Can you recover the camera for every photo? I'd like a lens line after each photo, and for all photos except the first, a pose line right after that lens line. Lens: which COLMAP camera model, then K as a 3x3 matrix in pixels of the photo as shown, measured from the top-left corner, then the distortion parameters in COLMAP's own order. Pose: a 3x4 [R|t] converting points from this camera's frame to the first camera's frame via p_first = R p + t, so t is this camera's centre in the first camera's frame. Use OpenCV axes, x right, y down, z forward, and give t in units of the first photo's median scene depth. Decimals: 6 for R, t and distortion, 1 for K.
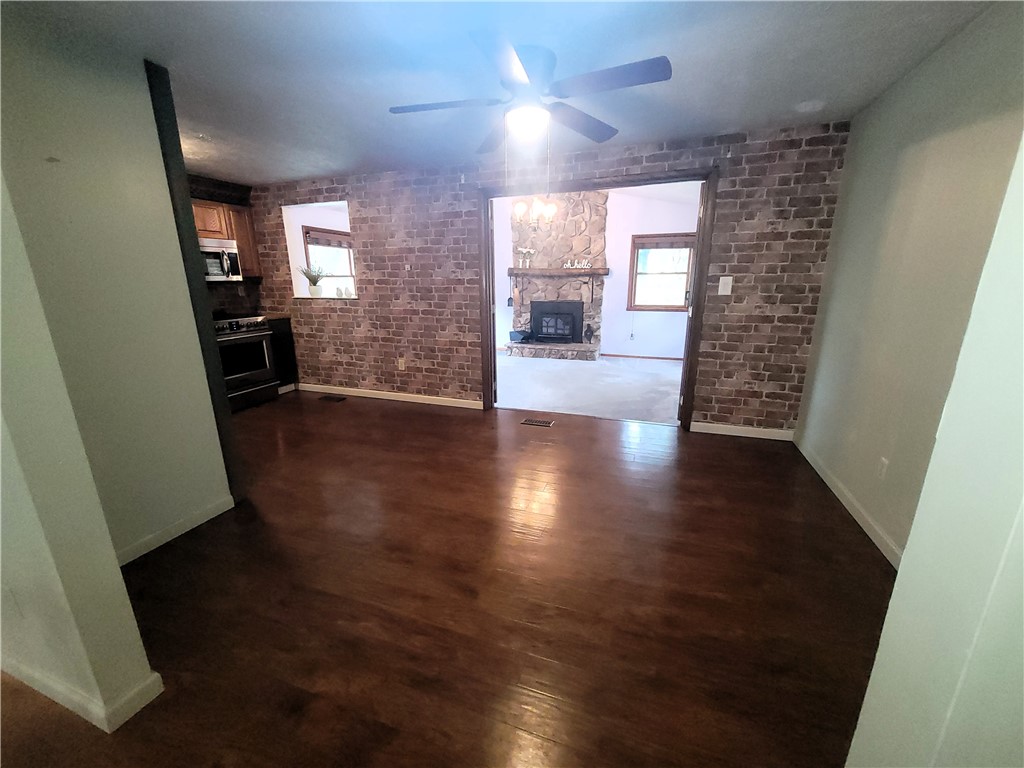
lens RADIAL K [[400.4, 0, 513.0], [0, 400.4, 381.5], [0, 0, 1]] dist [0.002336, -0.000351]
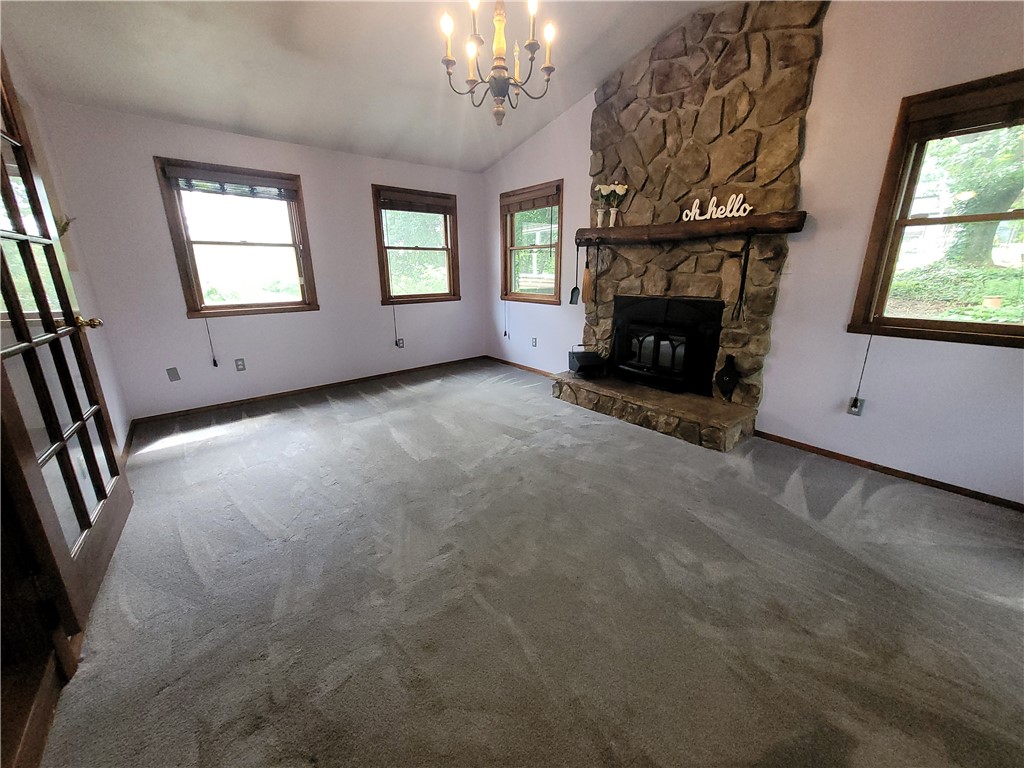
lens RADIAL K [[400.4, 0, 513.0], [0, 400.4, 381.5], [0, 0, 1]] dist [0.002336, -0.000351]
pose [[0.850877, 0.145864, -0.504709, 0.270011], [-0.134179, 0.989159, 0.059664, -0.143506], [0.507941, 0.016955, 0.861225, 0.680222]]
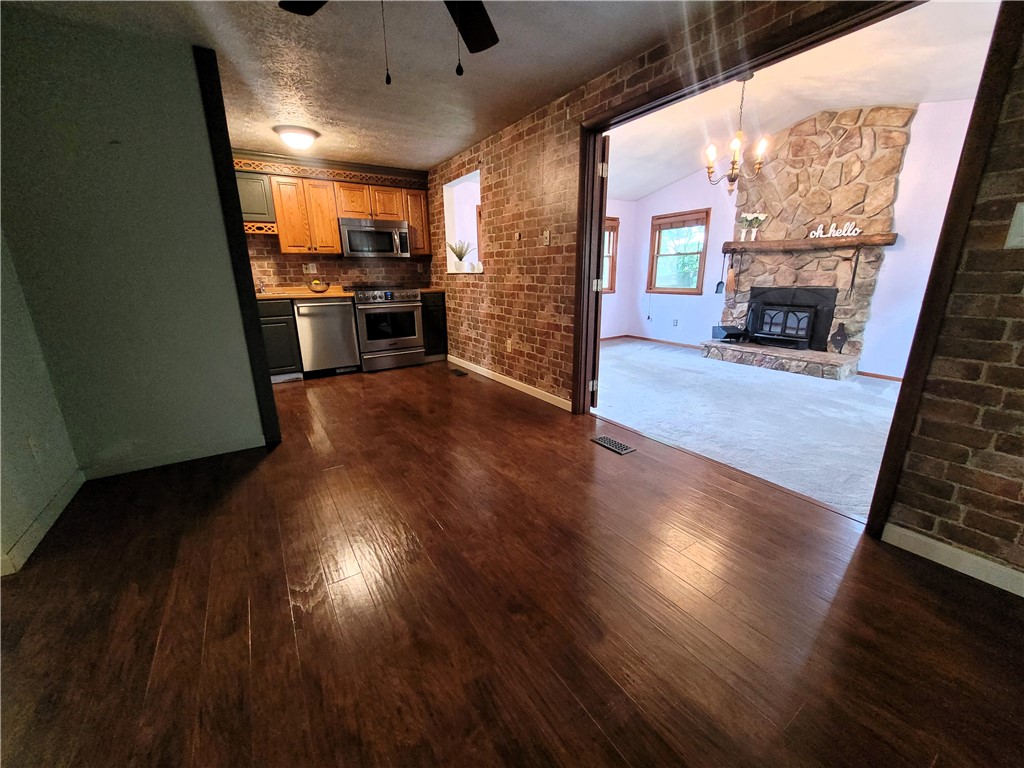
lens RADIAL K [[400.4, 0, 513.0], [0, 400.4, 381.5], [0, 0, 1]] dist [0.002336, -0.000351]
pose [[0.791459, 0.159704, -0.589989, 0.212344], [-0.148524, 0.986581, 0.067815, -0.019579], [0.592902, 0.033955, 0.804558, 0.210185]]
